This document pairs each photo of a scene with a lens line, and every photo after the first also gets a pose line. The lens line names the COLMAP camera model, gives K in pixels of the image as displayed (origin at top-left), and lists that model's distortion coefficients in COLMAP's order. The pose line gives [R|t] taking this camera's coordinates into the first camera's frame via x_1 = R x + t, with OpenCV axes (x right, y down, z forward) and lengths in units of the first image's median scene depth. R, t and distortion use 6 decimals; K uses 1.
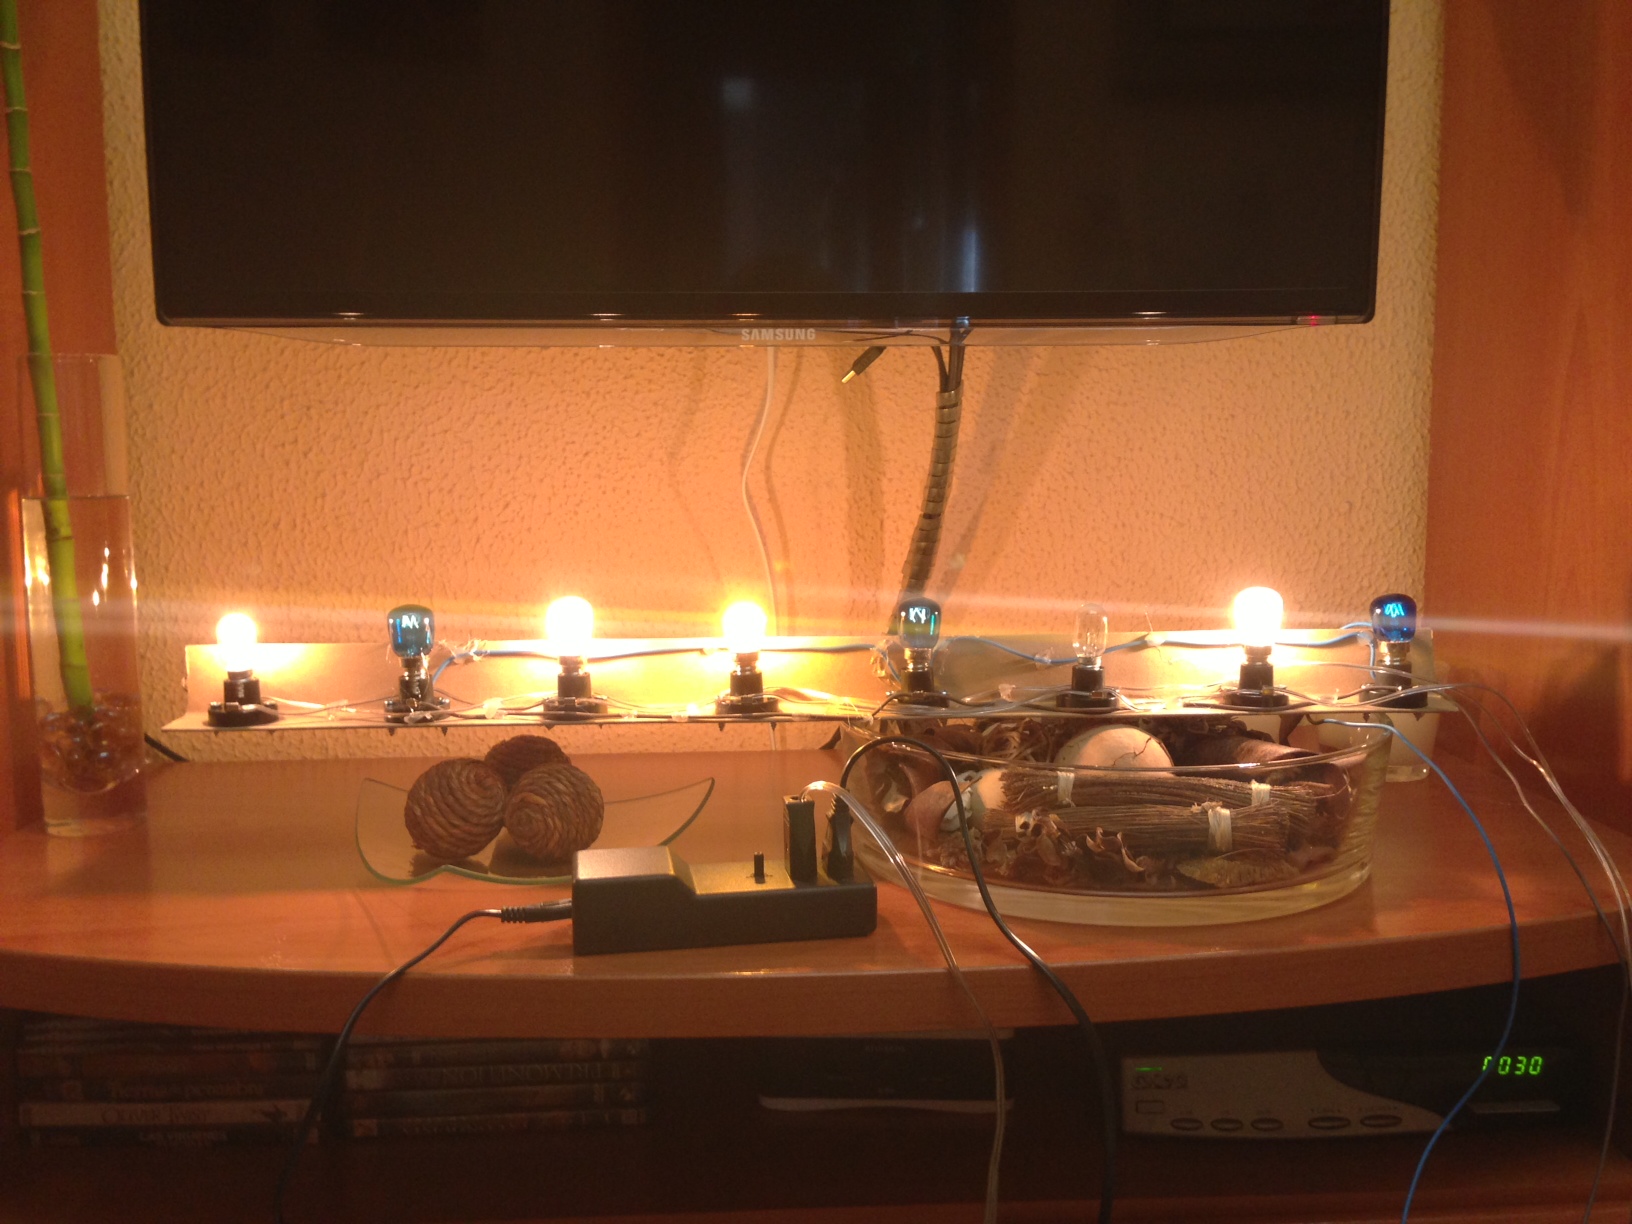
lens RADIAL K [[1485.9, 0, 822.6], [0, 1485.9, 610.3], [0, 0, 1]] dist [0.104705, -0.165126]
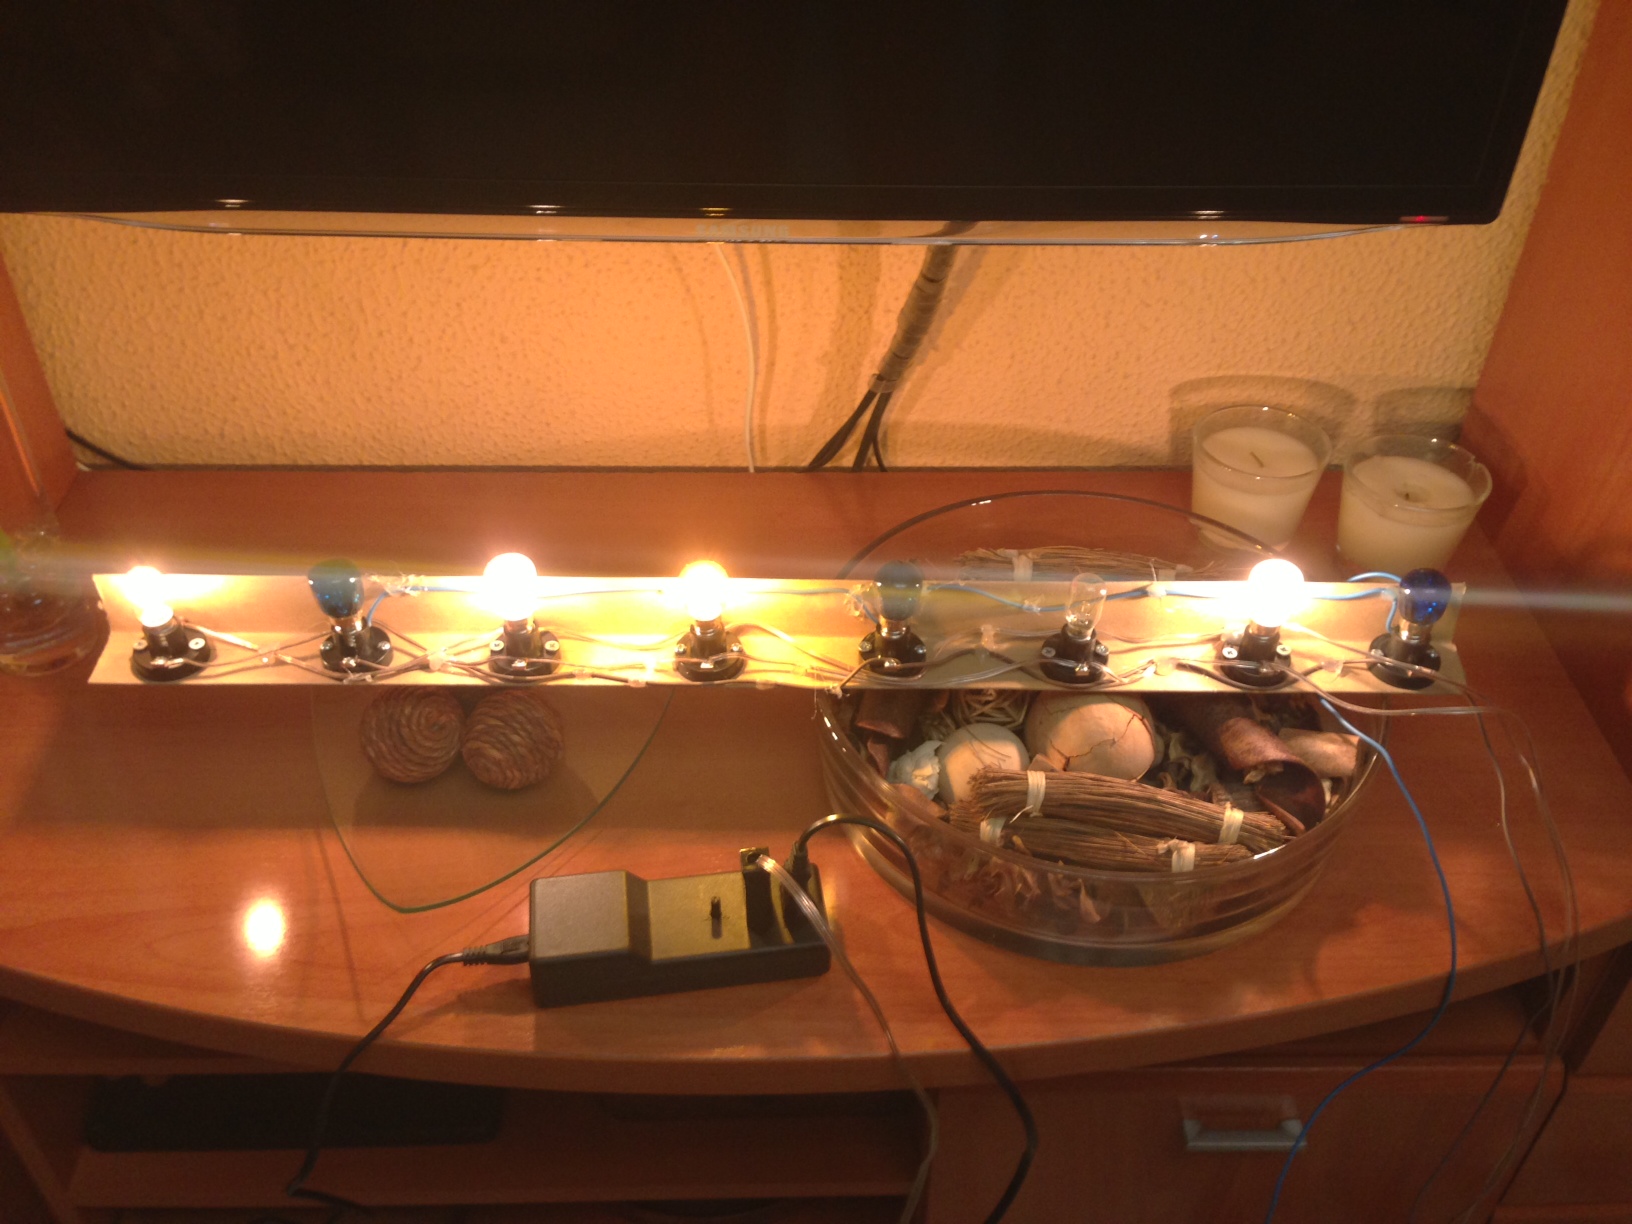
lens RADIAL K [[1485.9, 0, 822.6], [0, 1485.9, 610.3], [0, 0, 1]] dist [0.104705, -0.165126]
pose [[0.999610, 0.027647, -0.003840, 0.017145], [-0.021100, 0.838514, 0.544472, -0.343447], [0.018273, -0.544178, 0.838771, 0.170189]]
